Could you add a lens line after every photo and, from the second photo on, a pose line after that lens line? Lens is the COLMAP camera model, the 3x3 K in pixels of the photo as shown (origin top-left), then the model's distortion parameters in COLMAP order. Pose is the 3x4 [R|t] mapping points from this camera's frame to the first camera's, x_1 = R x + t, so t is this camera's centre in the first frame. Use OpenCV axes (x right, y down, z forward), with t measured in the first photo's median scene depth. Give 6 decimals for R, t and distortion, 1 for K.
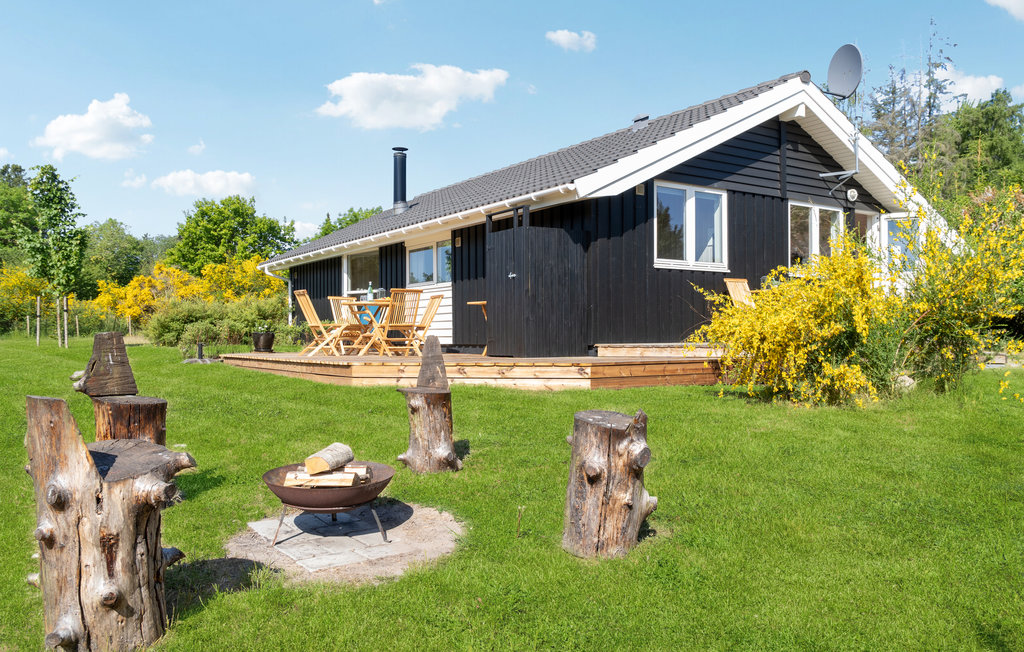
lens RADIAL K [[797.3, 0, 512.0], [0, 797.3, 326.0], [0, 0, 1]] dist [-0.002519, 0.001003]
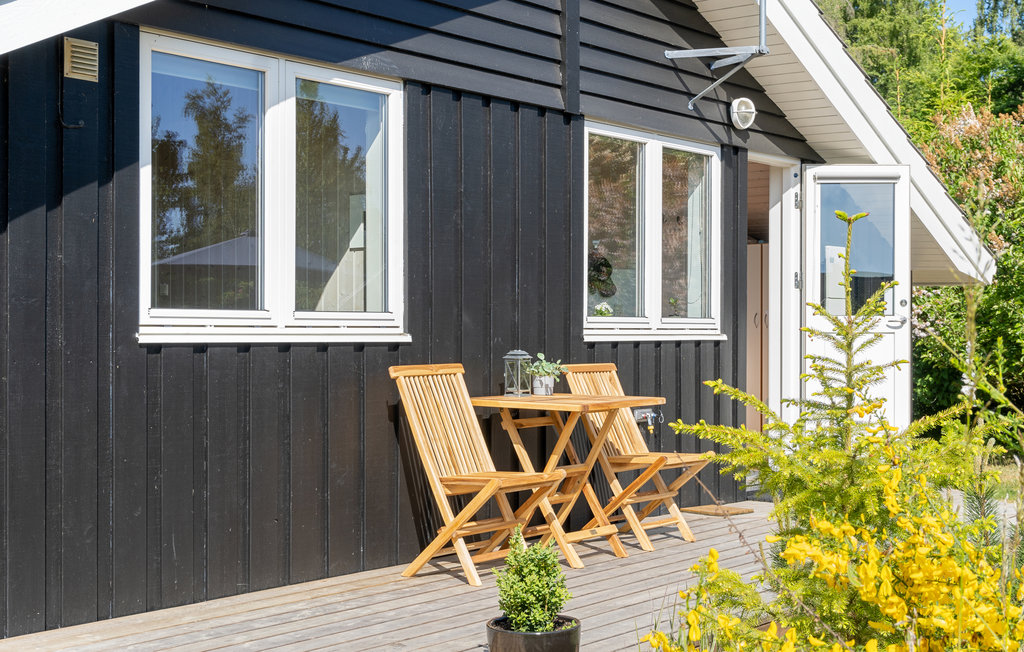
lens RADIAL K [[1459.2, 0, 512.0], [0, 1459.2, 326.0], [0, 0, 1]] dist [0.003178, -0.018187]
pose [[0.954564, 0.007736, 0.297907, 0.131264], [-0.009171, 0.999952, 0.003417, -0.071537], [-0.297866, -0.005994, 0.954589, 0.411169]]
